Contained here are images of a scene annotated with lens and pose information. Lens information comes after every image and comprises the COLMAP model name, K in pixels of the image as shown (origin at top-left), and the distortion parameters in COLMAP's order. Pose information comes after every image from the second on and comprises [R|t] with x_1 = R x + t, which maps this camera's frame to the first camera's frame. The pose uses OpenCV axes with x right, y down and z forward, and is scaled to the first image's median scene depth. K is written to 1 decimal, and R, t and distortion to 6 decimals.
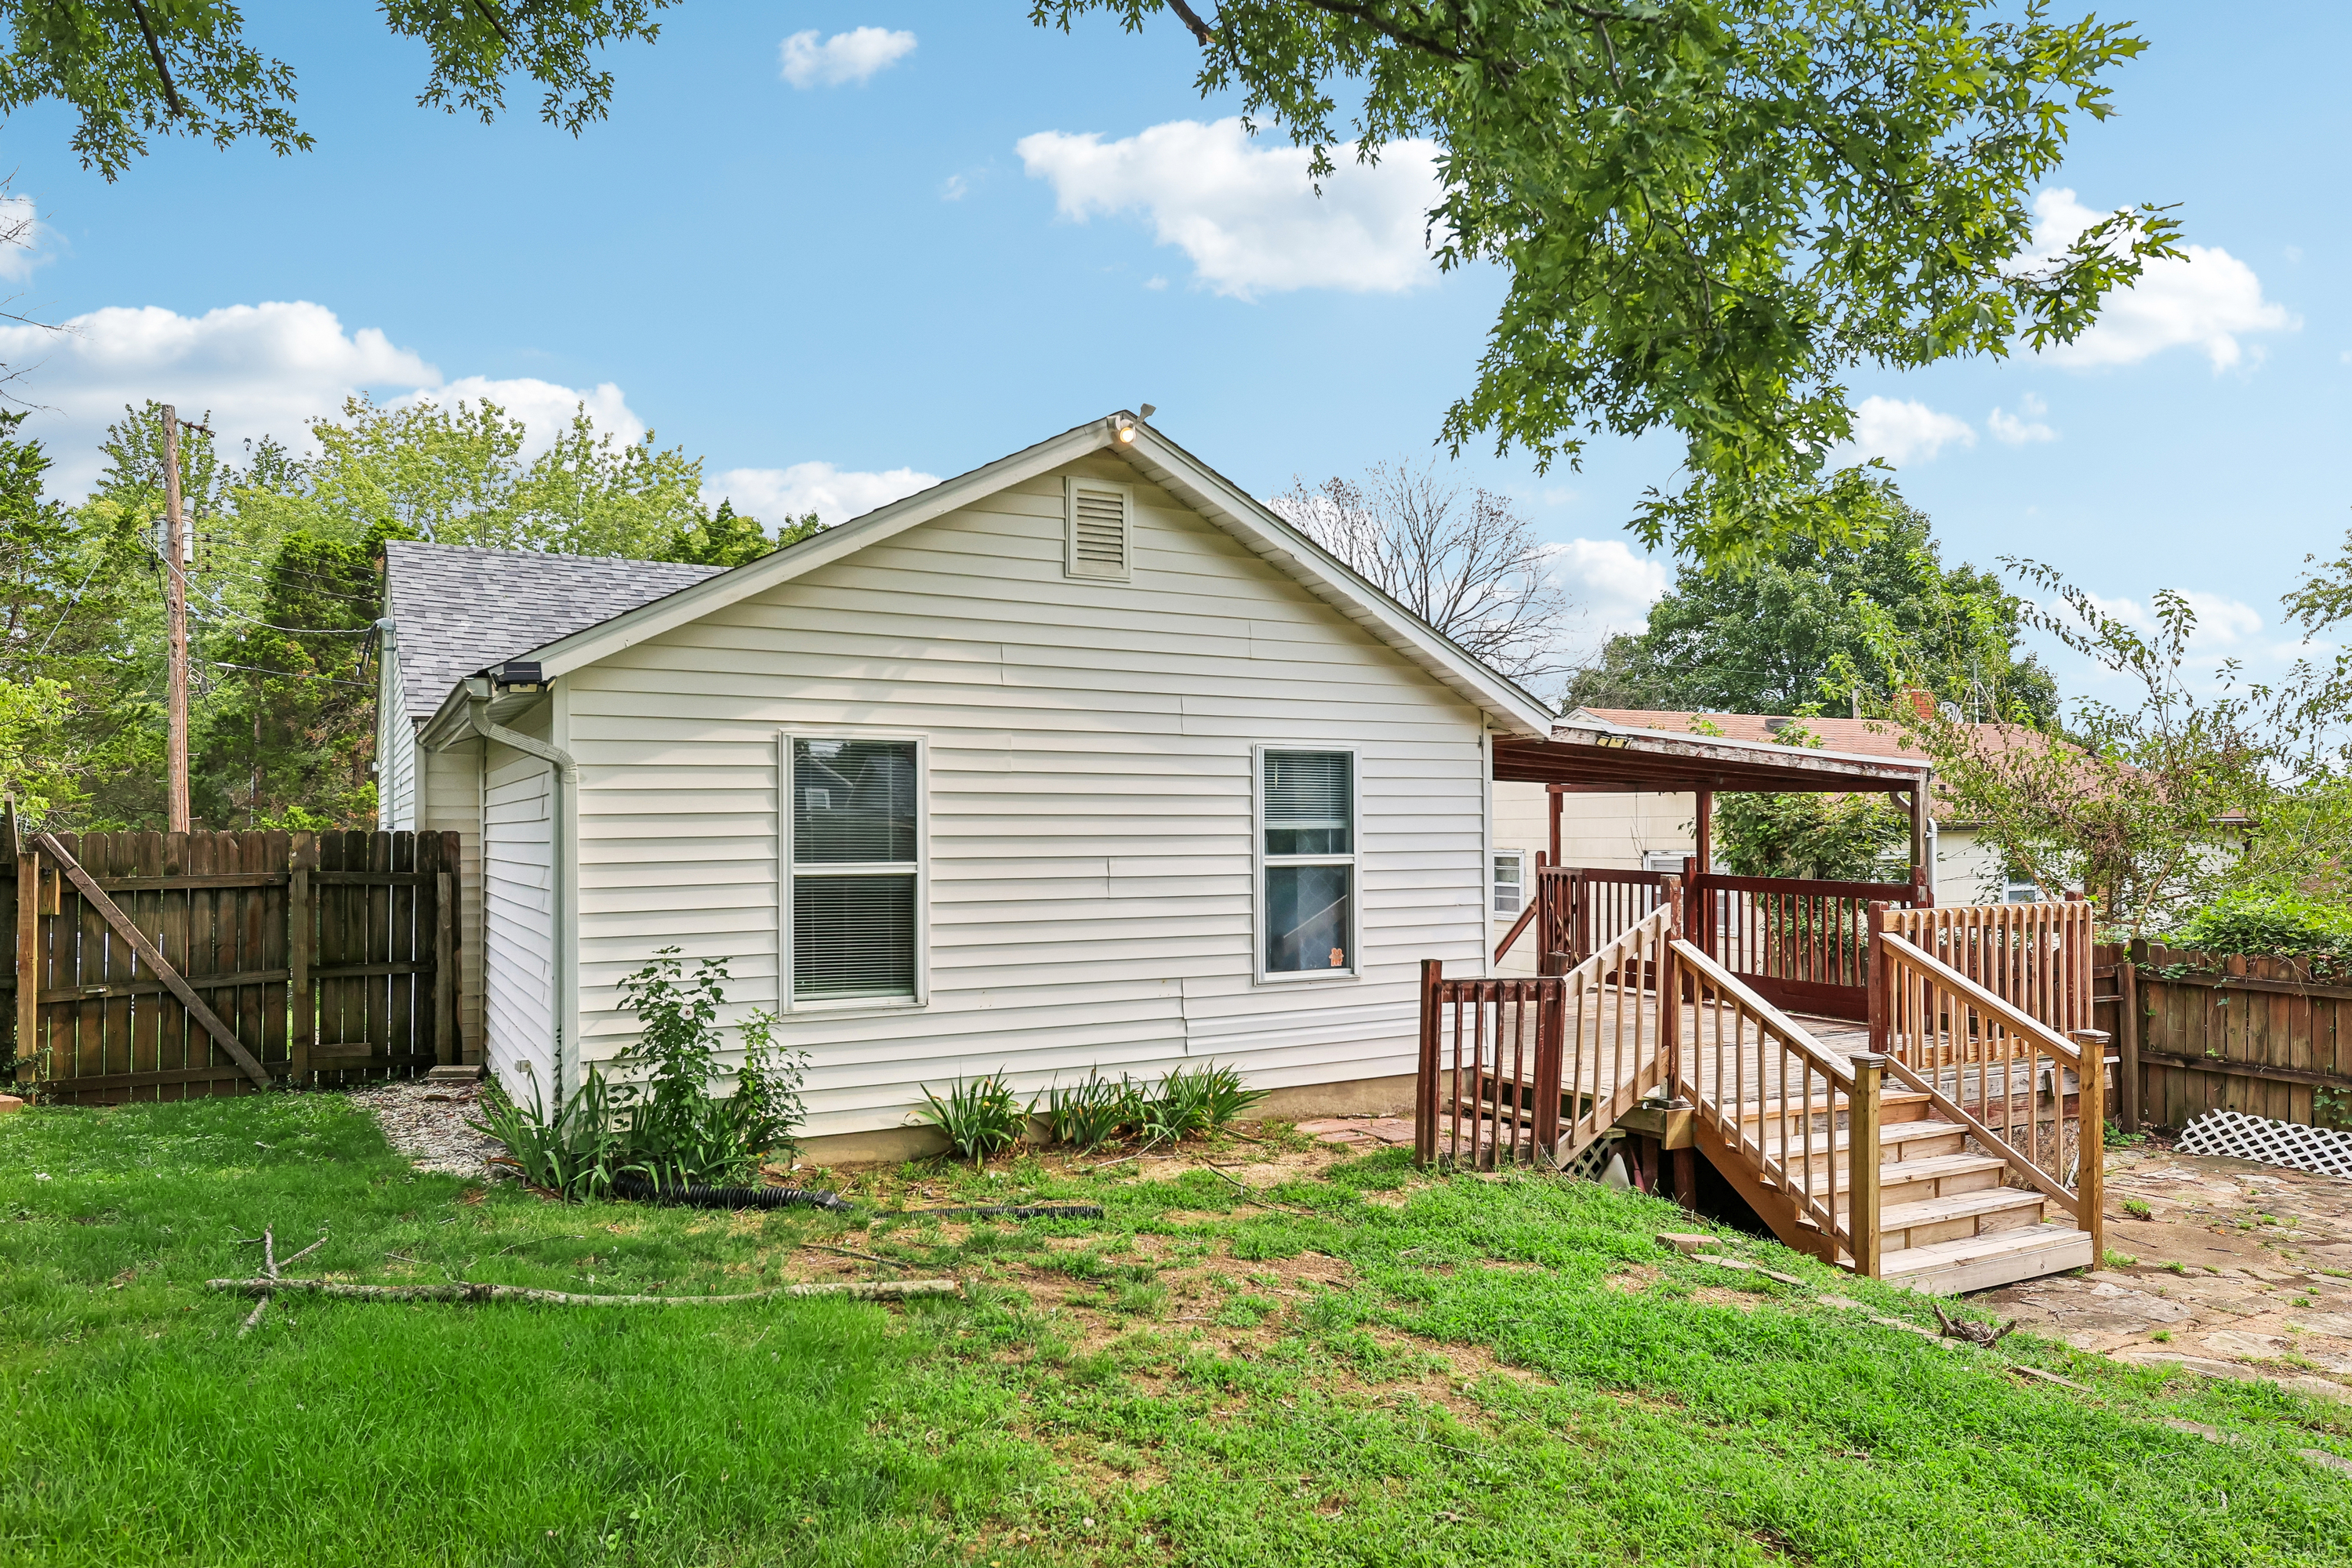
lens RADIAL K [[1523.9, 0, 1177.7], [0, 1523.9, 805.5], [0, 0, 1]] dist [0.018615, 0.001910]
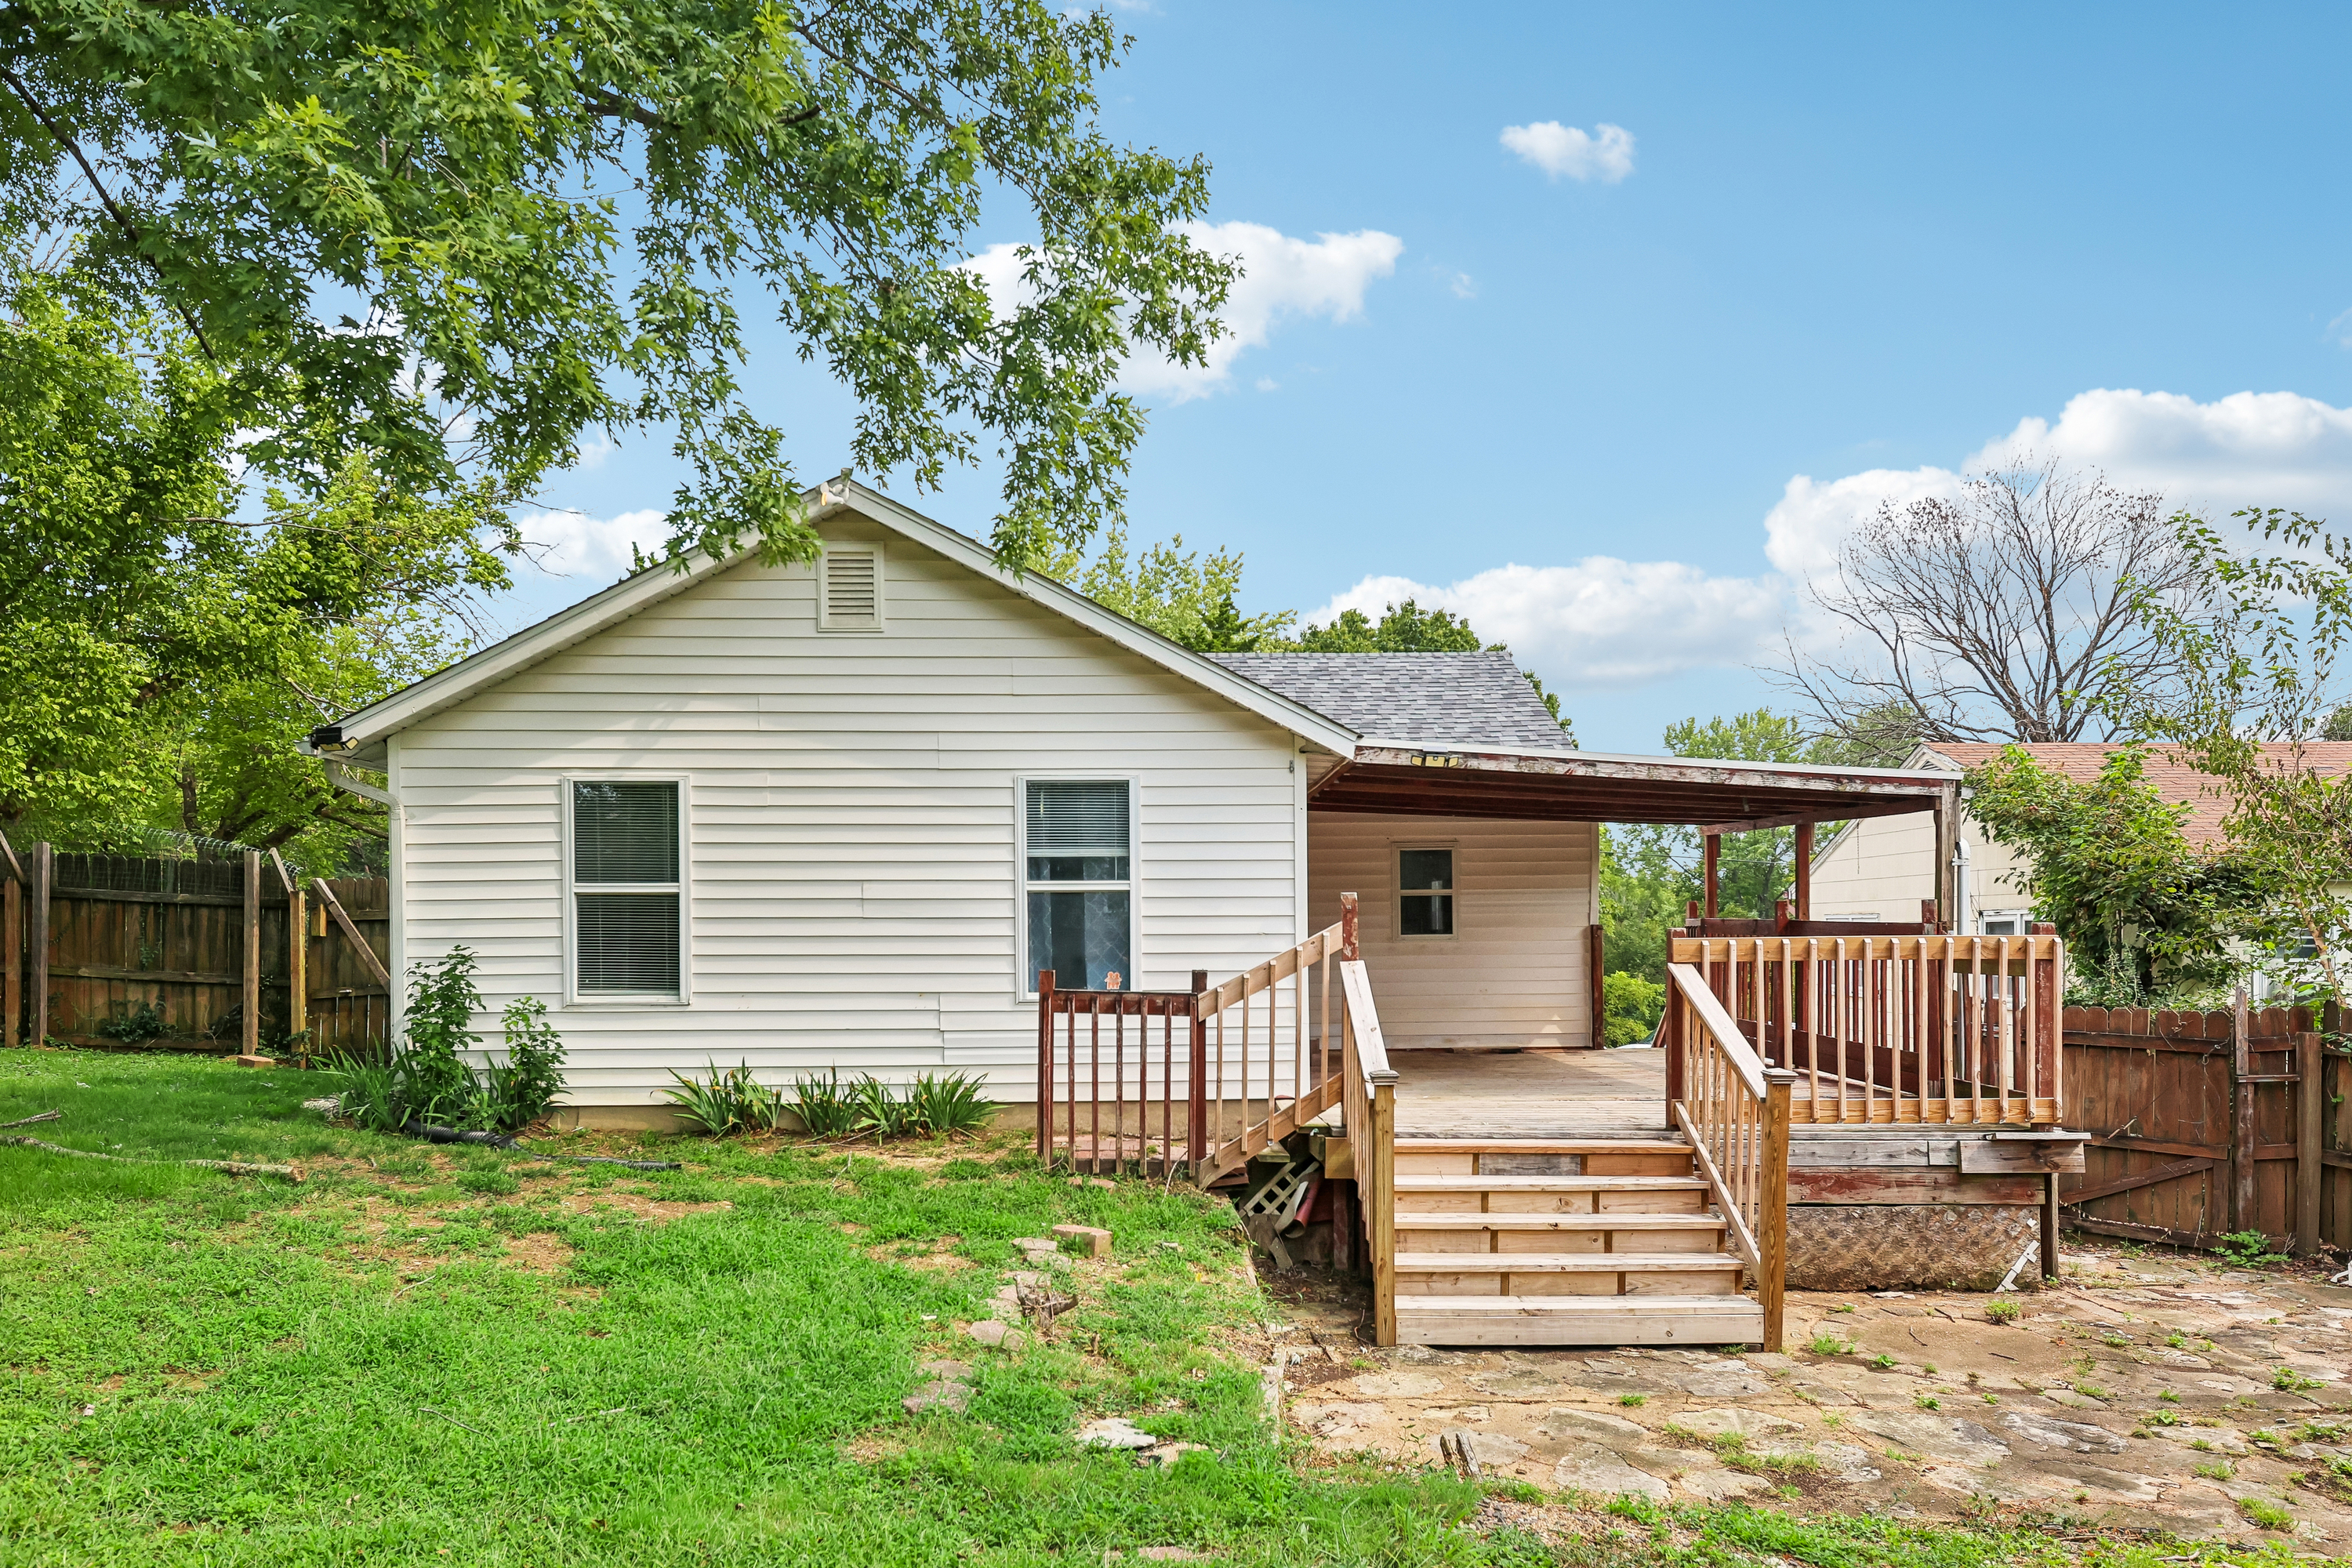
lens RADIAL K [[1565.6, 0, 1145.3], [0, 1565.6, 941.2], [0, 0, 1]] dist [0.018266, 0.015332]
pose [[0.888309, 0.004513, -0.459224, 0.668286], [0.006383, 0.999734, 0.022173, 0.054050], [0.459202, -0.022628, 0.888044, 0.077422]]
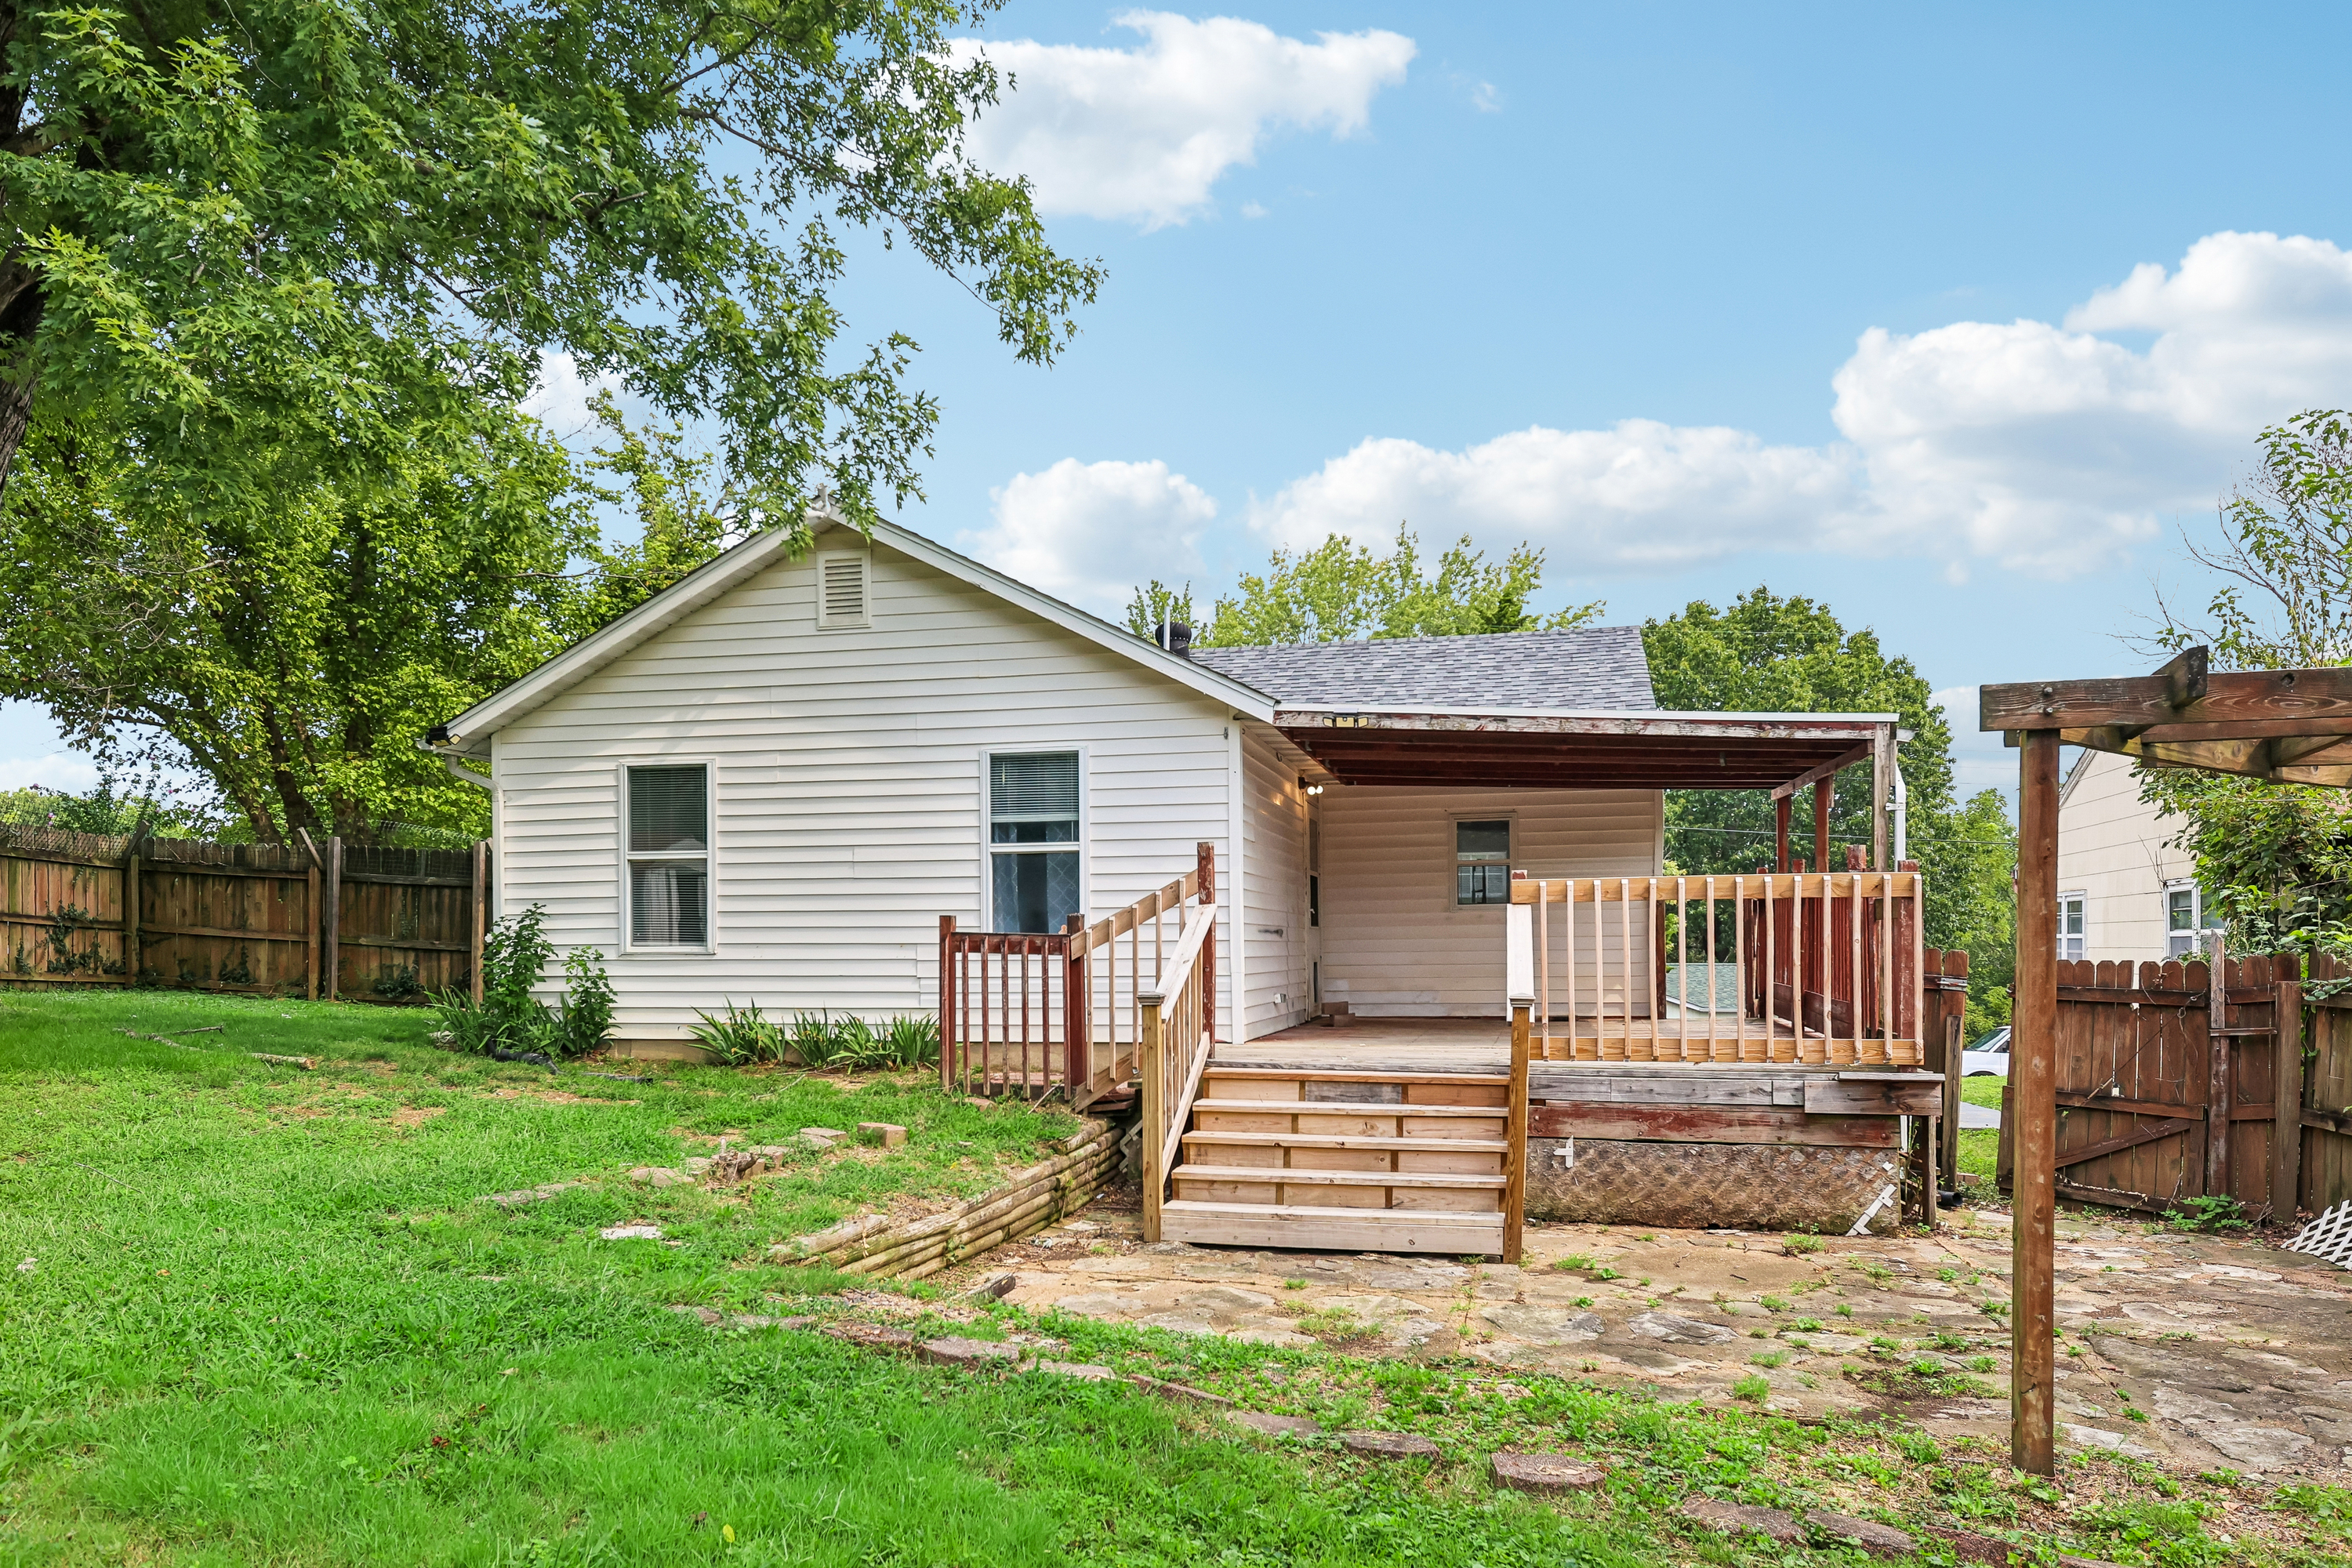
lens RADIAL K [[1565.6, 0, 1137.4], [0, 1565.6, 949.3], [0, 0, 1]] dist [0.018266, 0.015332]
pose [[0.743944, 0.002144, -0.668238, 1.010181], [0.011099, 0.999817, 0.015565, 0.102757], [0.668149, -0.018996, 0.743785, 0.185259]]
